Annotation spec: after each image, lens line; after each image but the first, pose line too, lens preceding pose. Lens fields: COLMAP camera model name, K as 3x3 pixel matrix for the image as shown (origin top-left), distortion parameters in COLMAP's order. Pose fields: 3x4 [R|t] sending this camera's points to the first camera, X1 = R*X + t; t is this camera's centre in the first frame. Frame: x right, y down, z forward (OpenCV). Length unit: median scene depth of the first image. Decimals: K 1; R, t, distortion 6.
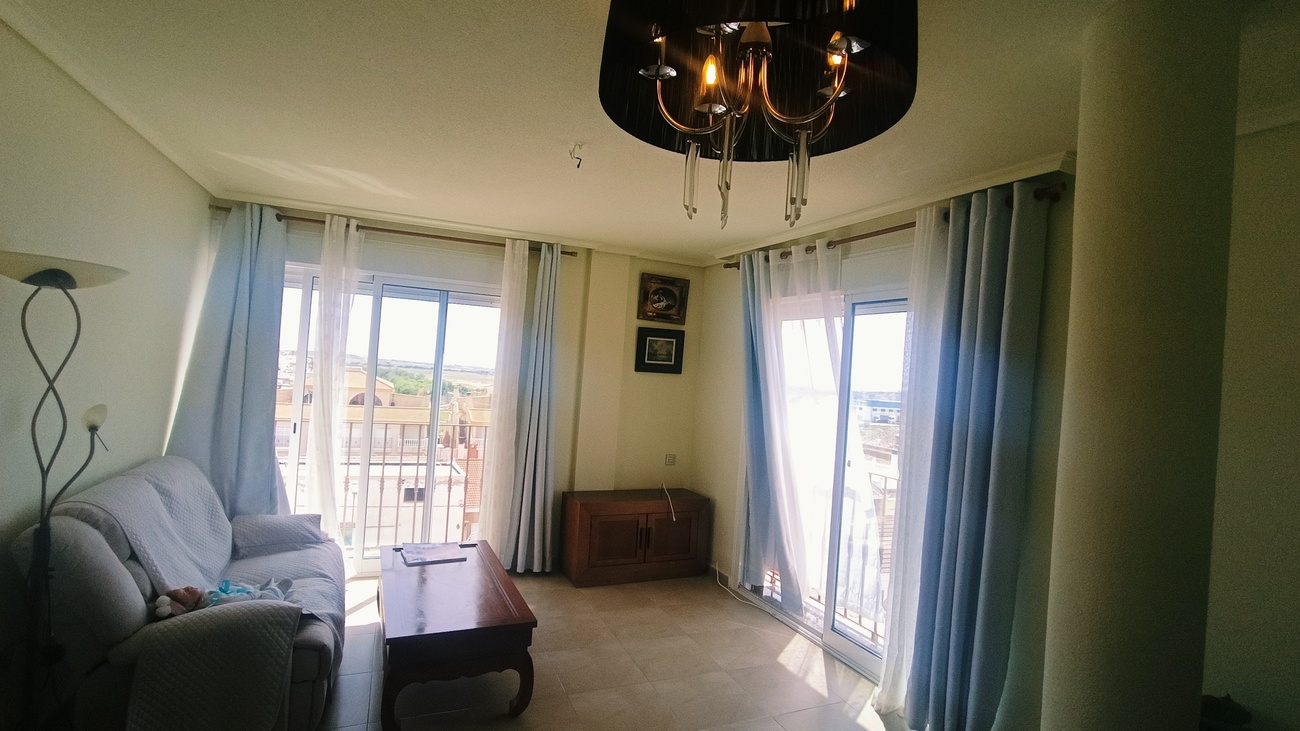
lens RADIAL K [[602.5, 0, 641.0], [0, 602.5, 359.8], [0, 0, 1]] dist [-0.029101, 0.030559]
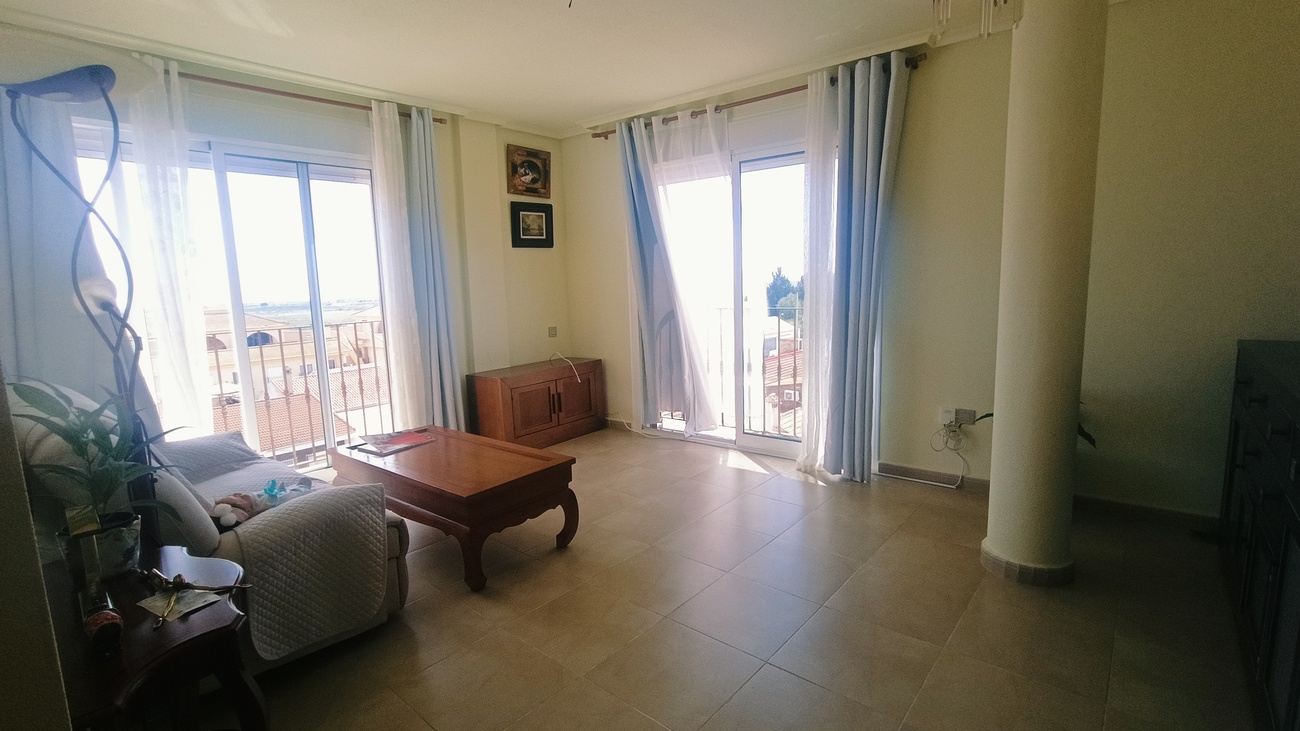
lens RADIAL K [[602.5, 0, 641.0], [0, 602.5, 359.8], [0, 0, 1]] dist [-0.029101, 0.030559]
pose [[0.889688, -0.155443, 0.429293, -0.310566], [0.086444, 0.980602, 0.175917, 0.050241], [-0.448311, -0.119402, 0.885867, 0.006230]]
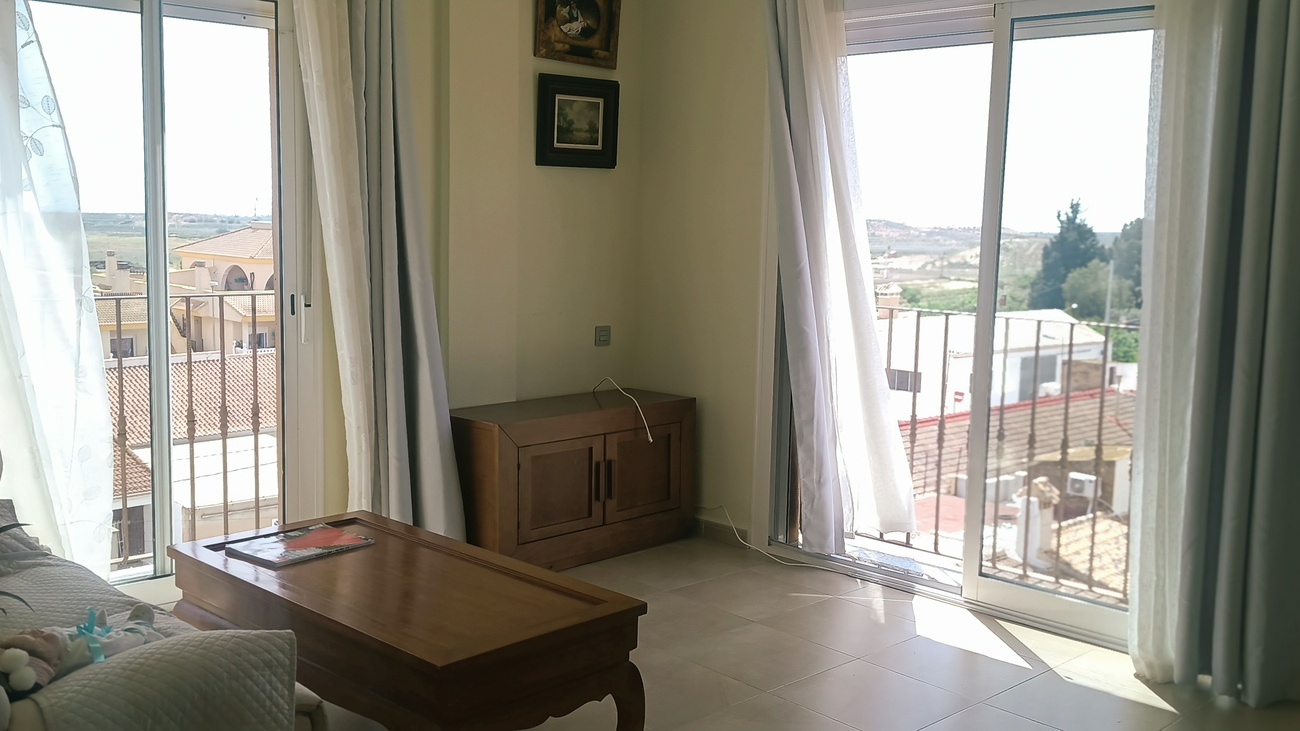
lens RADIAL K [[1259.6, 0, 650.0], [0, 1259.6, 365.5], [0, 0, 1]] dist [0.142770, -0.277022]
pose [[0.932000, -0.089268, 0.351292, -0.344663], [0.033481, 0.986257, 0.161794, 0.018331], [-0.360907, -0.139030, 0.922180, -0.029188]]
